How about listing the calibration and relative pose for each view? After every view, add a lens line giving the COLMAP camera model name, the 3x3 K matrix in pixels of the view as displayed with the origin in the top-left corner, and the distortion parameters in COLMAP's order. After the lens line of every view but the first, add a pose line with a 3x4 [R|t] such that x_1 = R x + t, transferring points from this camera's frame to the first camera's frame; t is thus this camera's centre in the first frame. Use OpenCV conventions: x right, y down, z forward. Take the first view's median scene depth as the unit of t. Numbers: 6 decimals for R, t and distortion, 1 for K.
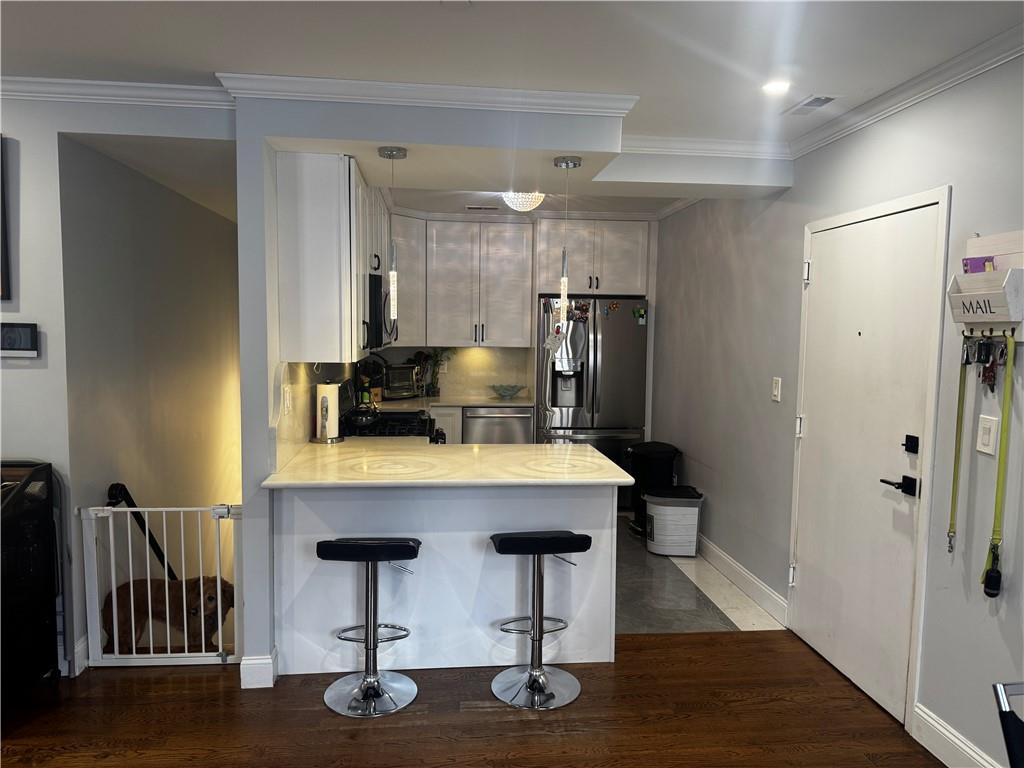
lens RADIAL K [[701.4, 0, 515.0], [0, 701.4, 382.4], [0, 0, 1]] dist [-0.019593, -0.016255]
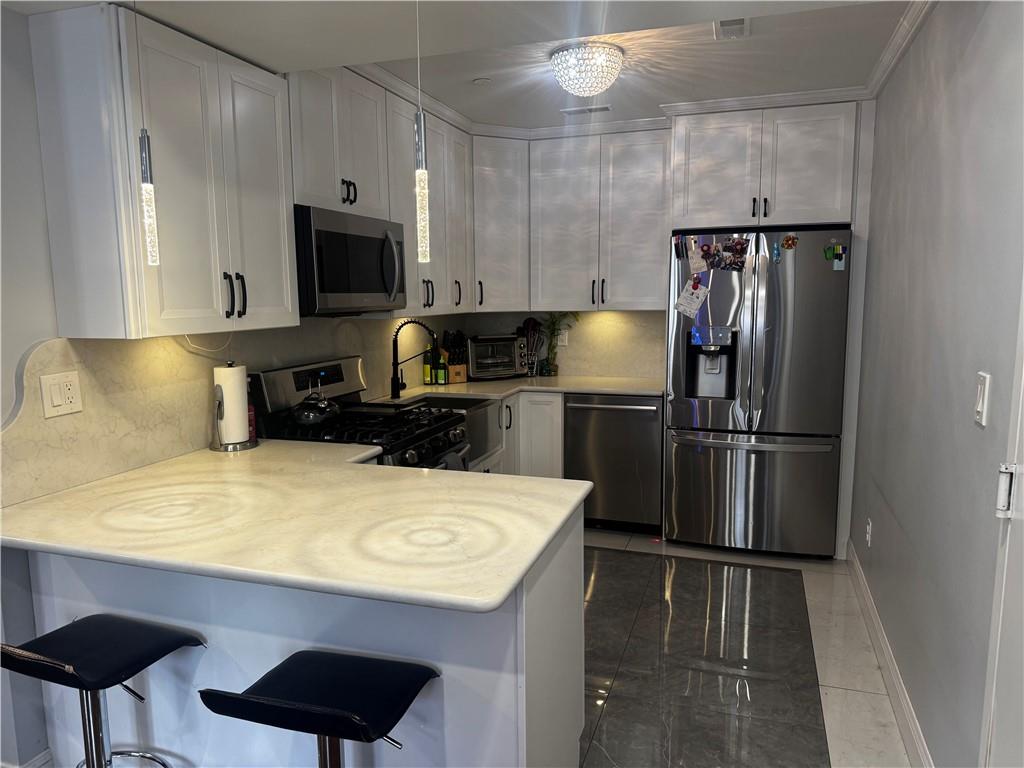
lens RADIAL K [[701.4, 0, 507.4], [0, 701.4, 392.7], [0, 0, 1]] dist [-0.019593, -0.016255]
pose [[0.902549, 0.033344, -0.429293, 0.184413], [-0.006267, 0.997909, 0.064333, -0.012068], [0.430541, -0.055373, 0.900871, 0.310739]]
